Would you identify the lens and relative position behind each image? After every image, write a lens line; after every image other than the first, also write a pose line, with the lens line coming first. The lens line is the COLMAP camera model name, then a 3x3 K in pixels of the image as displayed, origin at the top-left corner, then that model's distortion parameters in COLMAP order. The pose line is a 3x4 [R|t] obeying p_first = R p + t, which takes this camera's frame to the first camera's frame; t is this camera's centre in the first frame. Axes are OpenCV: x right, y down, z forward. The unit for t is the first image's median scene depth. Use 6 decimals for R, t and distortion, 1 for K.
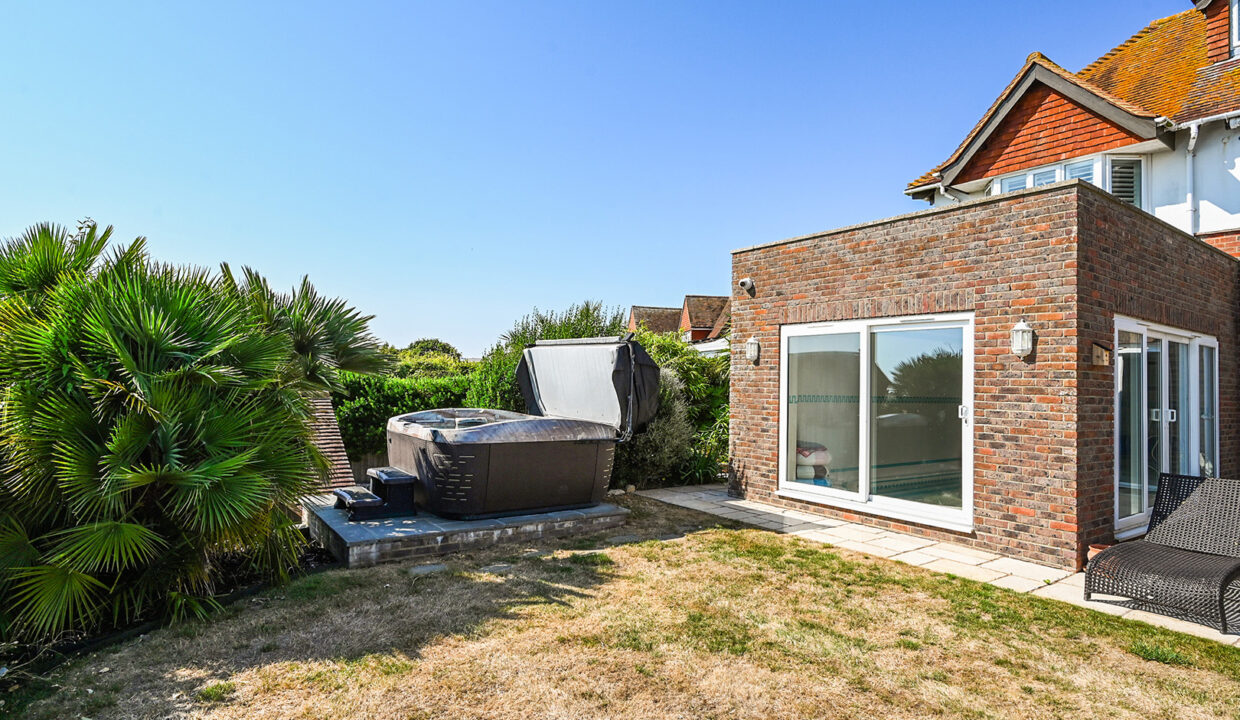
lens RADIAL K [[652.6, 0, 620.0], [0, 652.6, 360.0], [0, 0, 1]] dist [-0.005595, -0.000696]
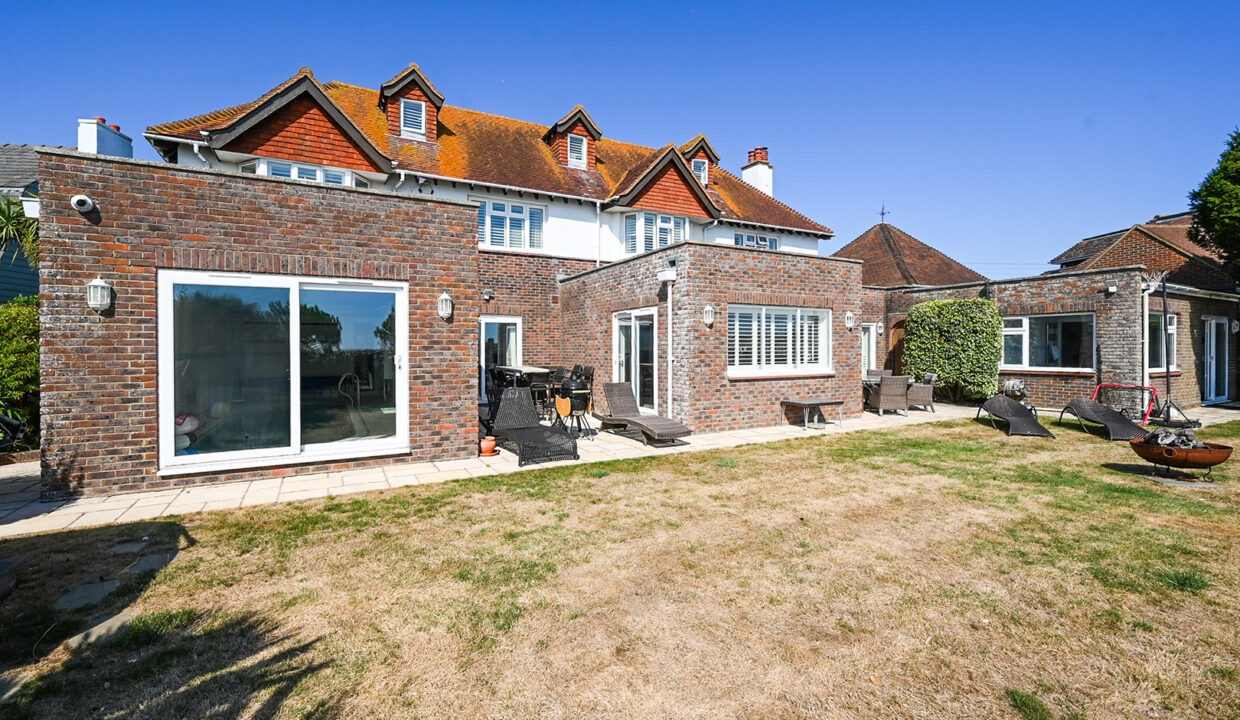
lens RADIAL K [[501.9, 0, 620.0], [0, 501.9, 353.2], [0, 0, 1]] dist [-0.001175, -0.000160]
pose [[0.129140, -0.036586, 0.990951, -0.401673], [-0.025449, 0.998868, 0.040195, 0.016772], [-0.991300, -0.030410, 0.128062, 0.466779]]
